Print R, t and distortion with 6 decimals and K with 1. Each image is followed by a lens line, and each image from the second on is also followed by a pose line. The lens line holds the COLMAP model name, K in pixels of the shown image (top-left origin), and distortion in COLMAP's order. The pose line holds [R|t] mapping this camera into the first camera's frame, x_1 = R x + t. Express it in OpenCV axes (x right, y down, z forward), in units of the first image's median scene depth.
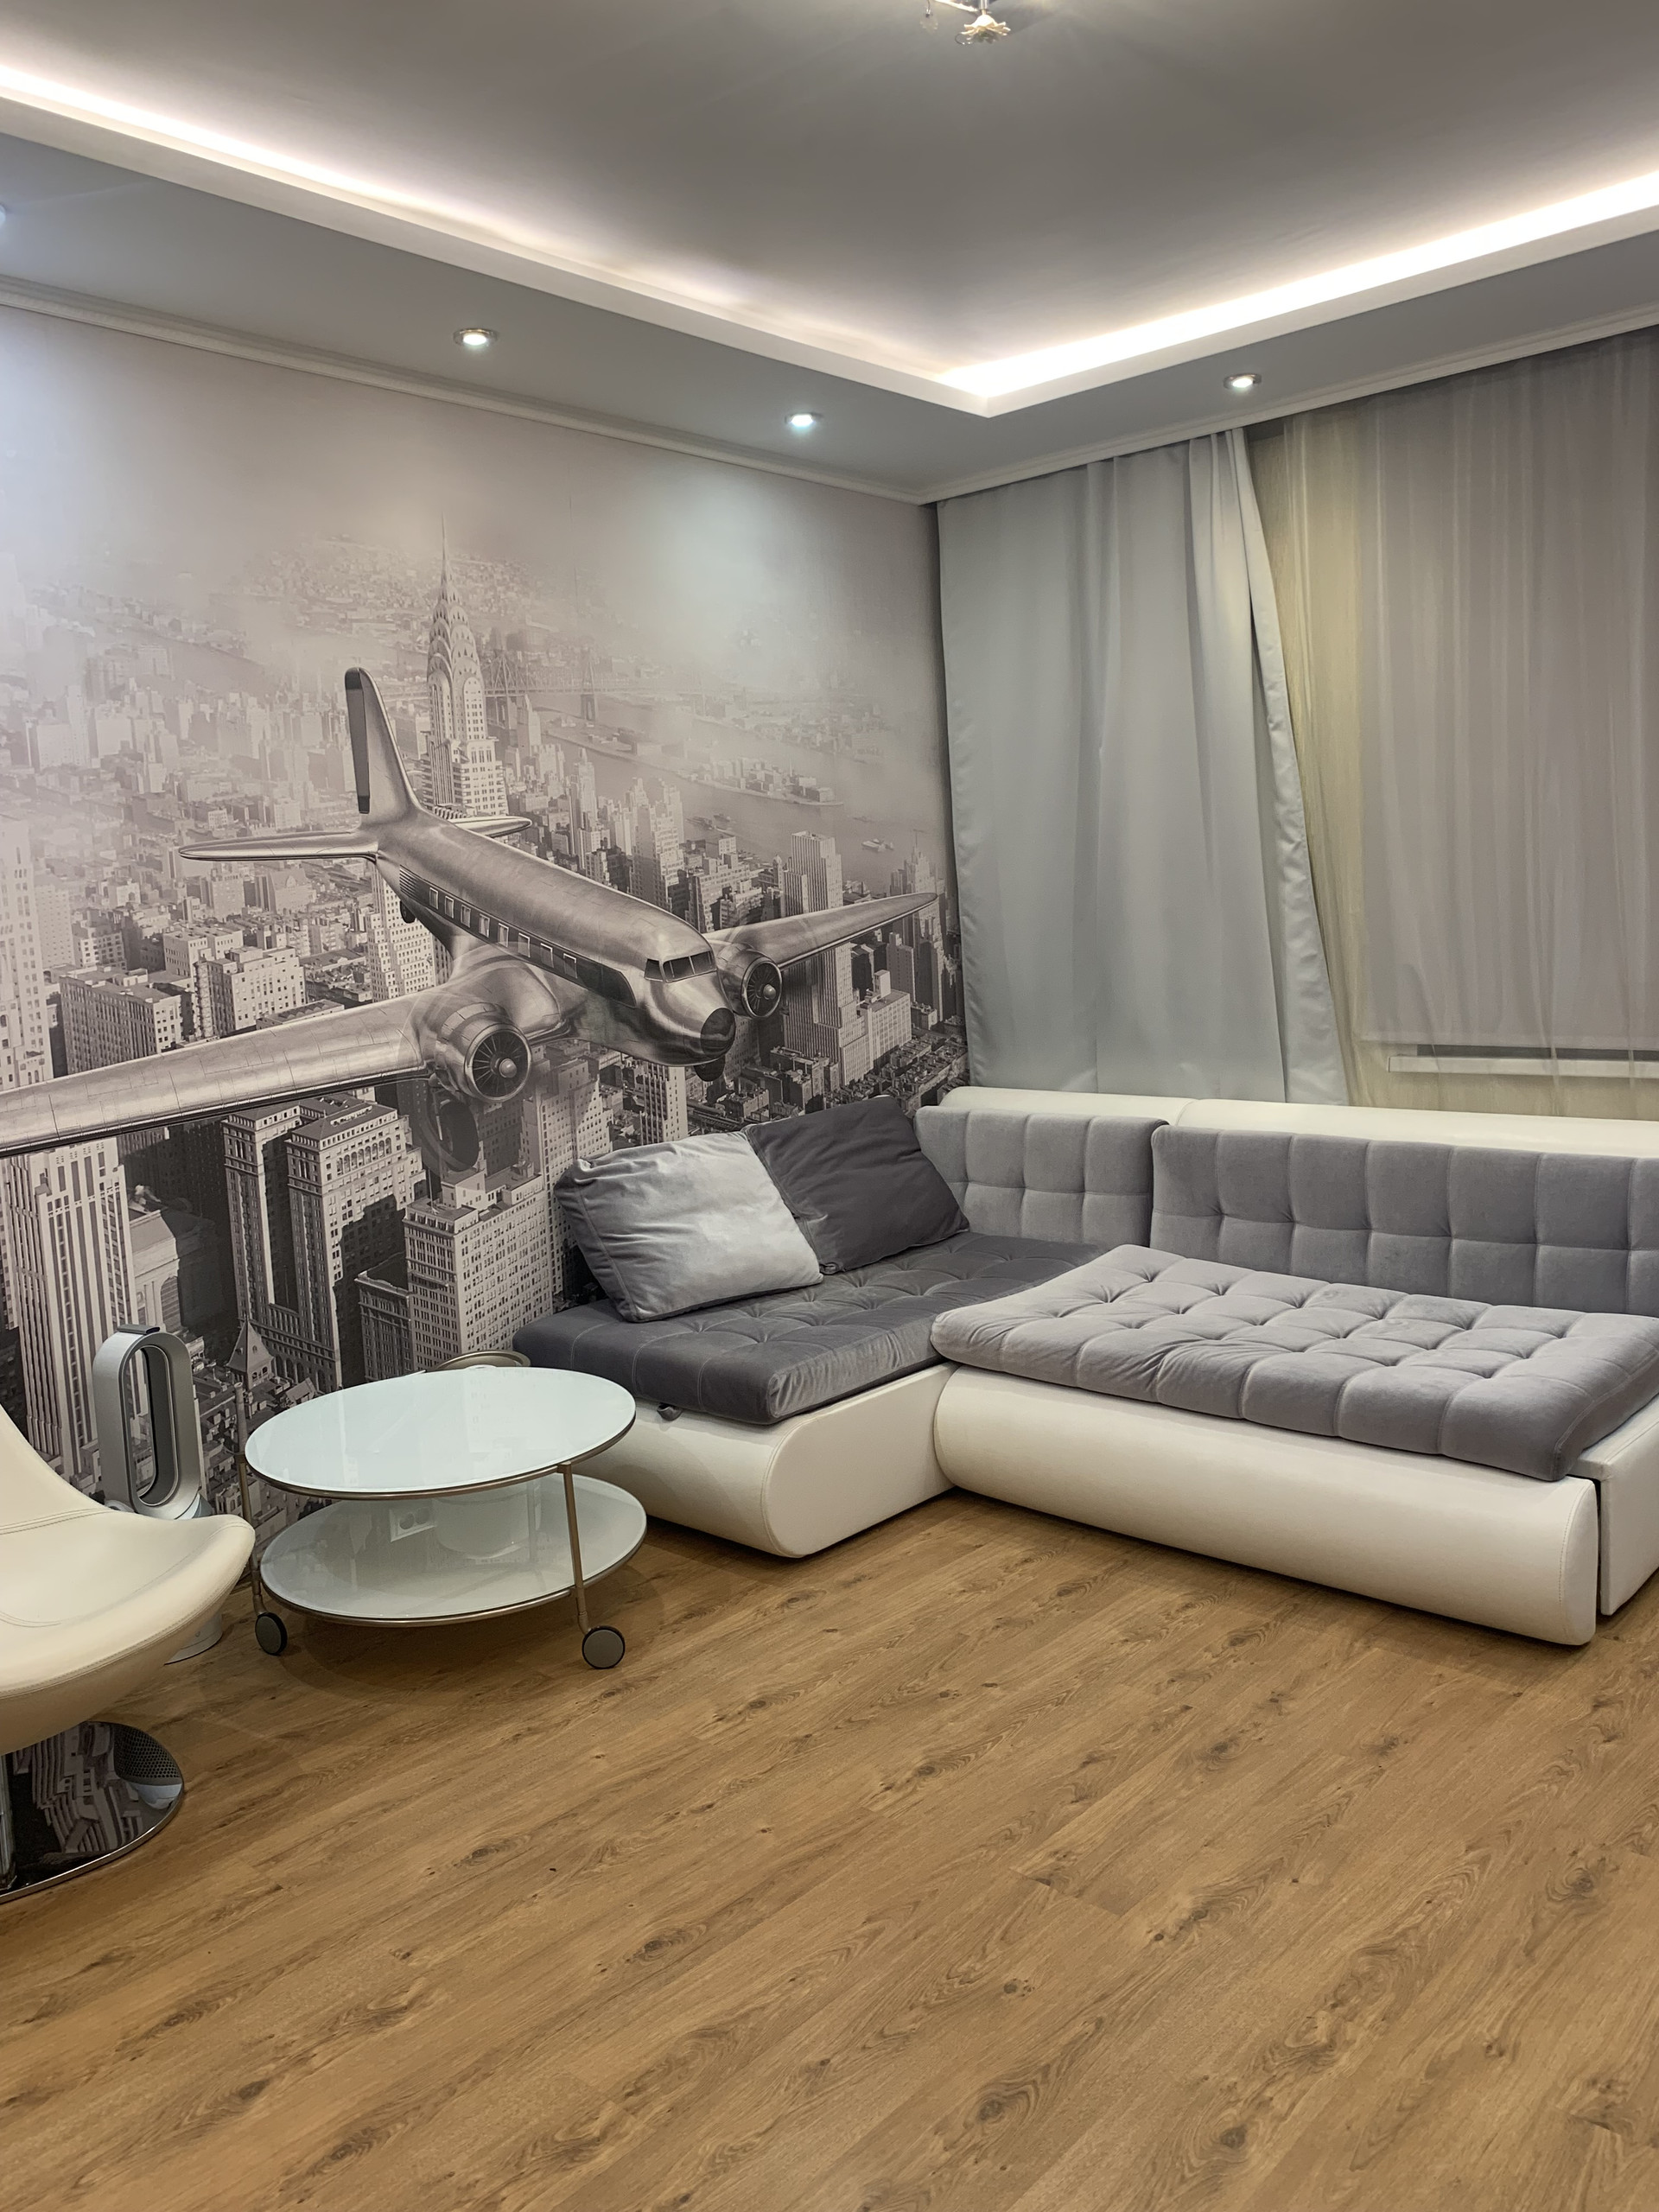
lens RADIAL K [[1686.4, 0, 780.4], [0, 1686.4, 1107.7], [0, 0, 1]] dist [0.030223, -0.023191]
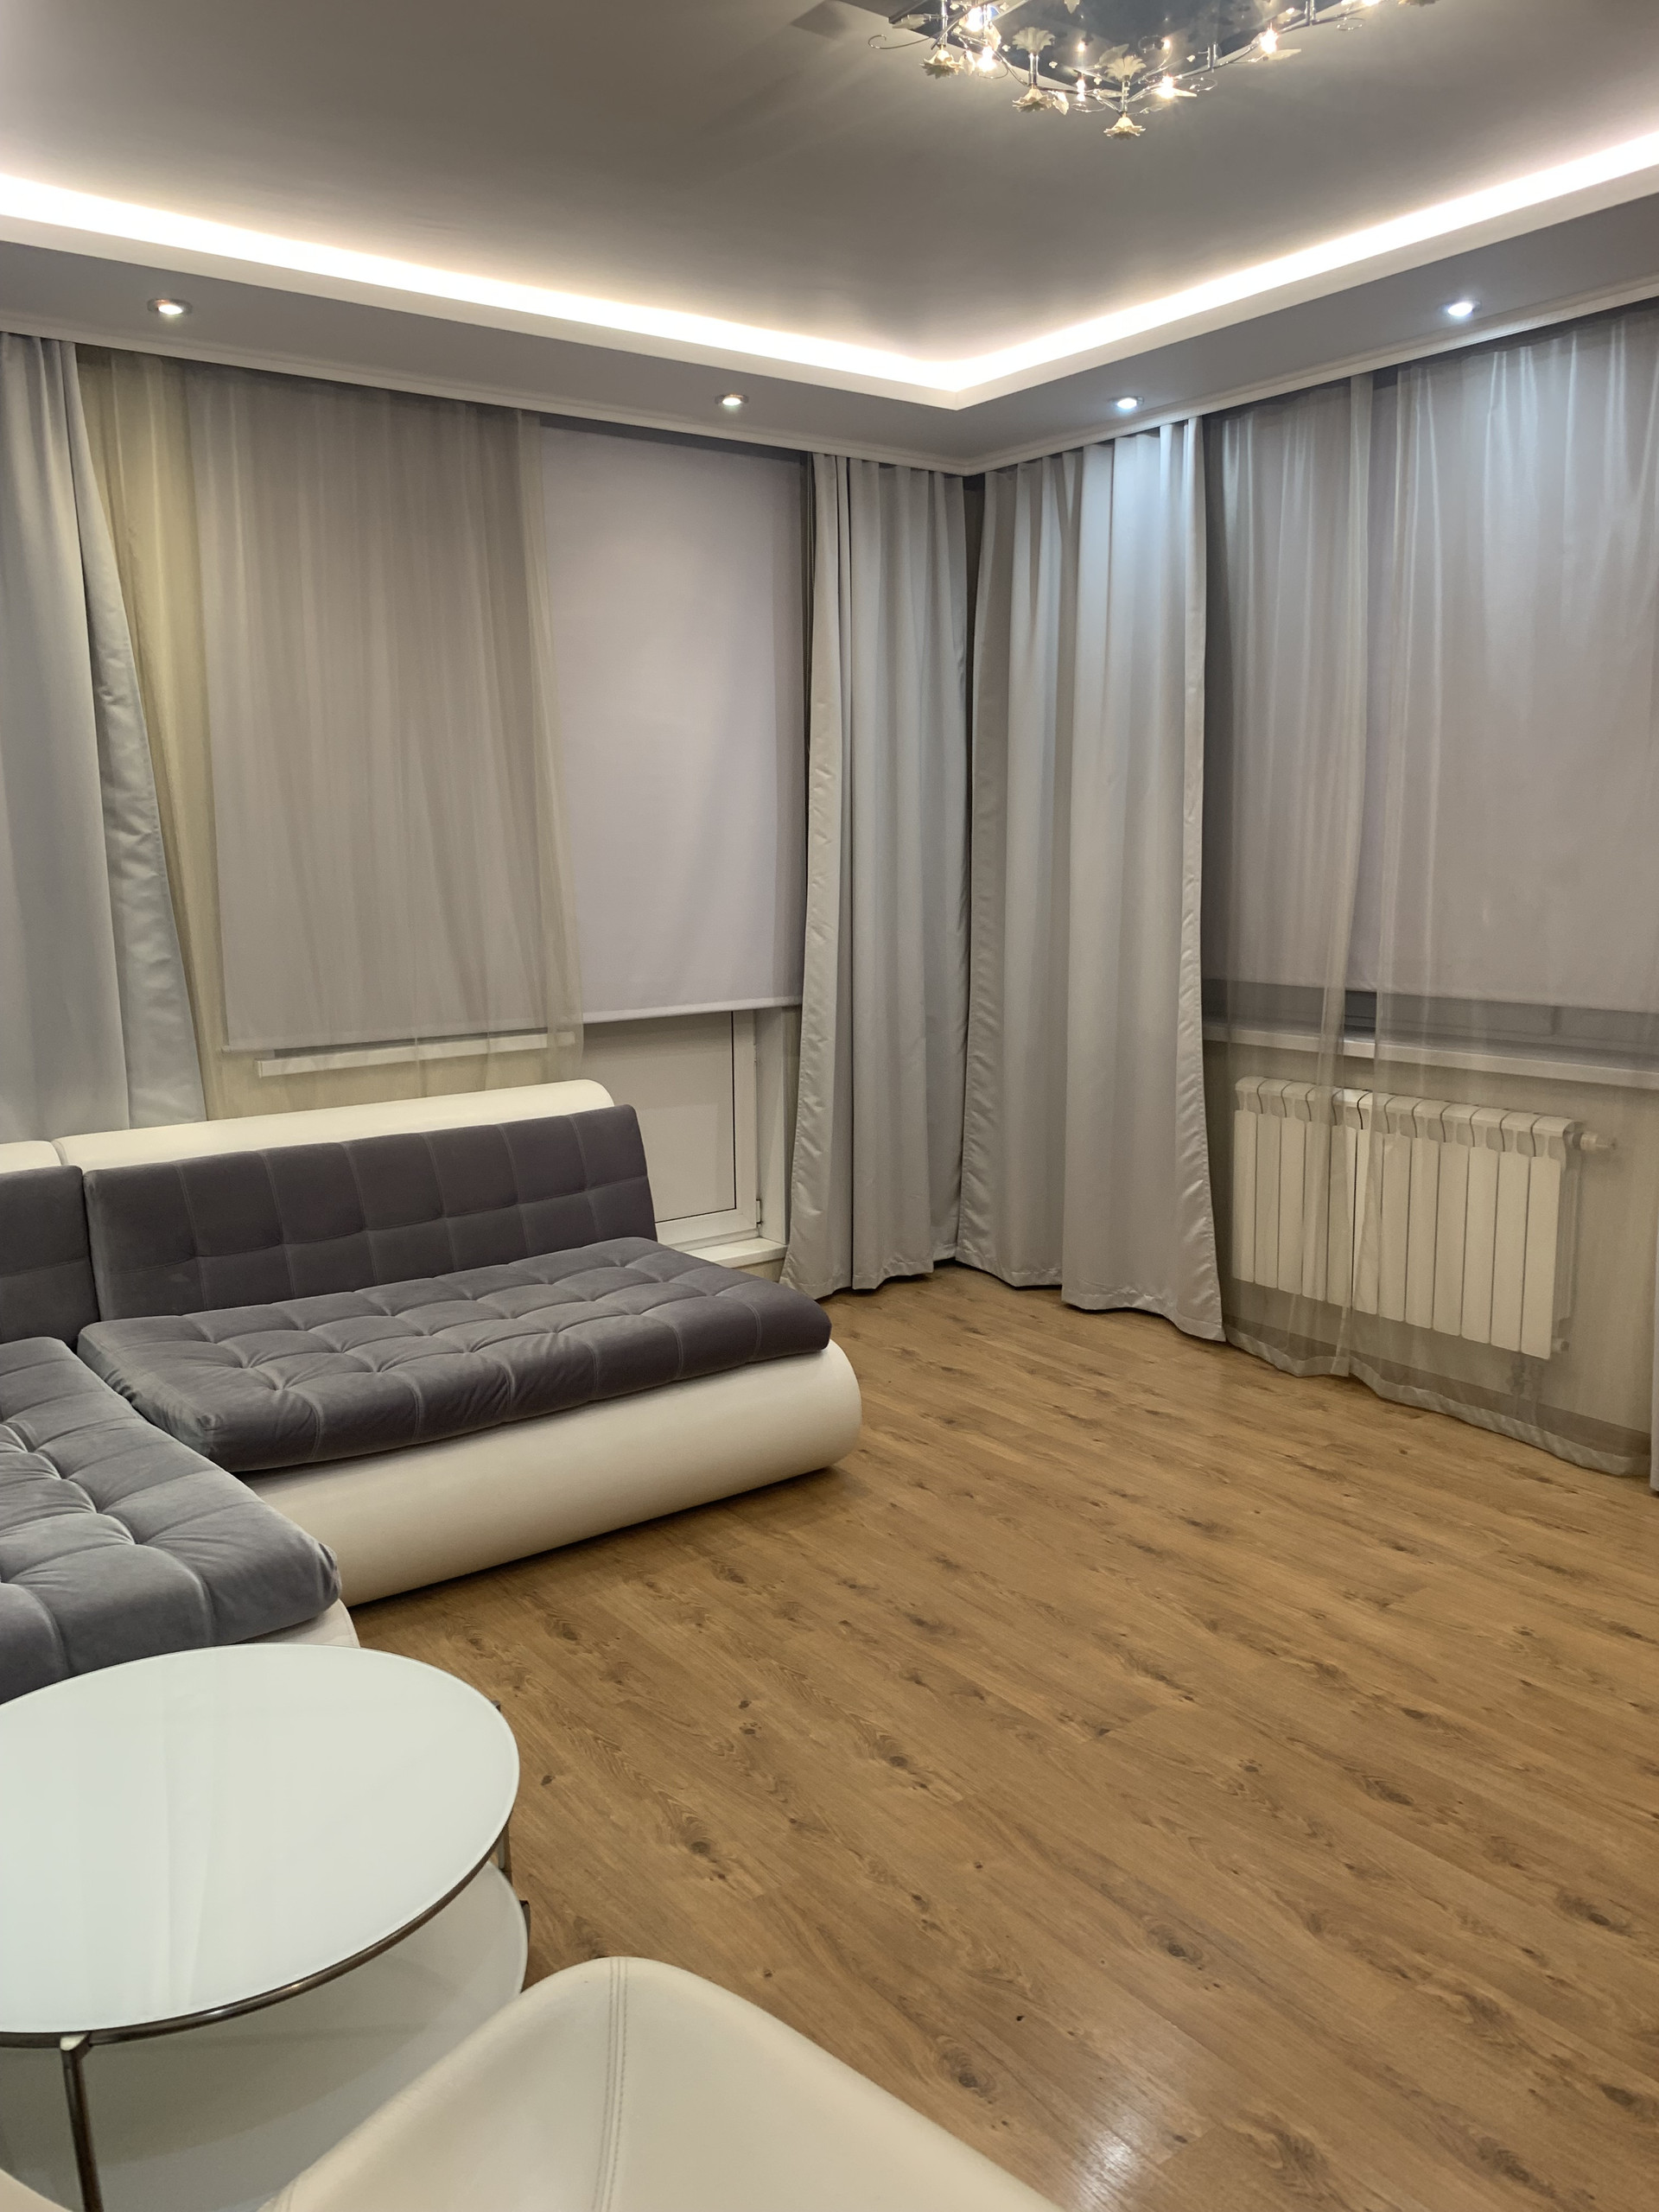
lens RADIAL K [[1686.4, 0, 848.6], [0, 1686.4, 1106.4], [0, 0, 1]] dist [0.030223, -0.023191]
pose [[0.178082, -0.117611, 0.976962, -0.789159], [0.118515, 0.988168, 0.097357, -0.088345], [-0.976853, 0.098447, 0.189914, 0.733421]]
